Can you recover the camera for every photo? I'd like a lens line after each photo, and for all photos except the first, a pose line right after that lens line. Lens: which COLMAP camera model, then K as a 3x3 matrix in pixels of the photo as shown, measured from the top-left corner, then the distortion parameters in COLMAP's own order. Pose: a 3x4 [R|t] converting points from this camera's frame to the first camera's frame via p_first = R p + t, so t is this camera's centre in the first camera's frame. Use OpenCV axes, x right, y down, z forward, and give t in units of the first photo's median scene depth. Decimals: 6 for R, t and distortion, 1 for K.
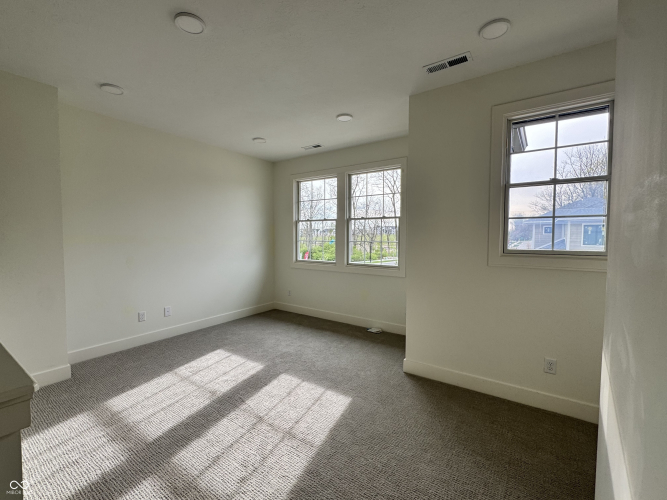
lens RADIAL K [[294.0, 0, 330.6], [0, 294.0, 250.0], [0, 0, 1]] dist [-0.009364, 0.002593]
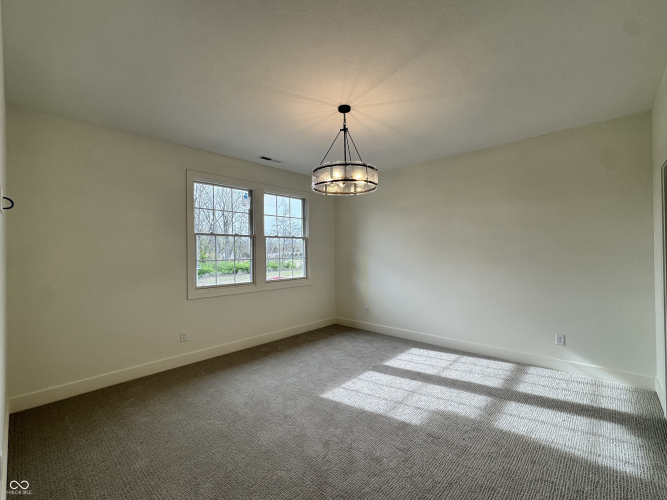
lens RADIAL K [[294.0, 0, 330.9], [0, 294.0, 249.0], [0, 0, 1]] dist [-0.009364, 0.002593]
pose [[0.136320, 0.006947, 0.990641, -0.918688], [0.062743, 0.997907, -0.015632, -0.034359], [-0.988676, 0.064286, 0.135599, 0.659933]]
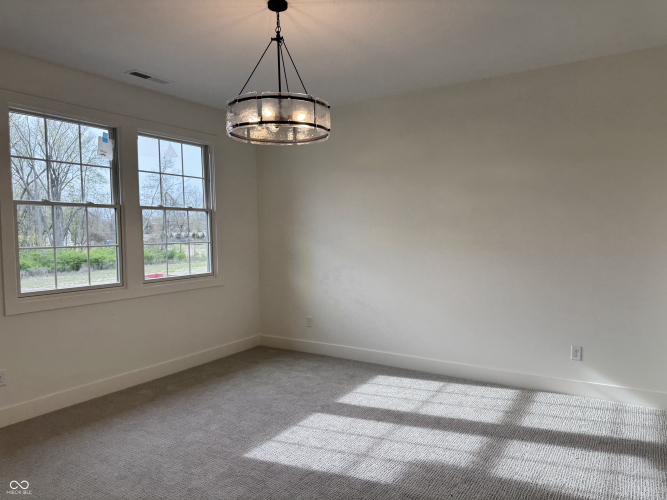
lens RADIAL K [[473.3, 0, 327.7], [0, 473.3, 249.7], [0, 0, 1]] dist [0.025910, -0.030151]
pose [[-0.039221, -0.041552, 0.998366, -0.949319], [0.063585, 0.997006, 0.043993, -0.038577], [-0.997205, 0.065206, -0.036461, 0.675499]]
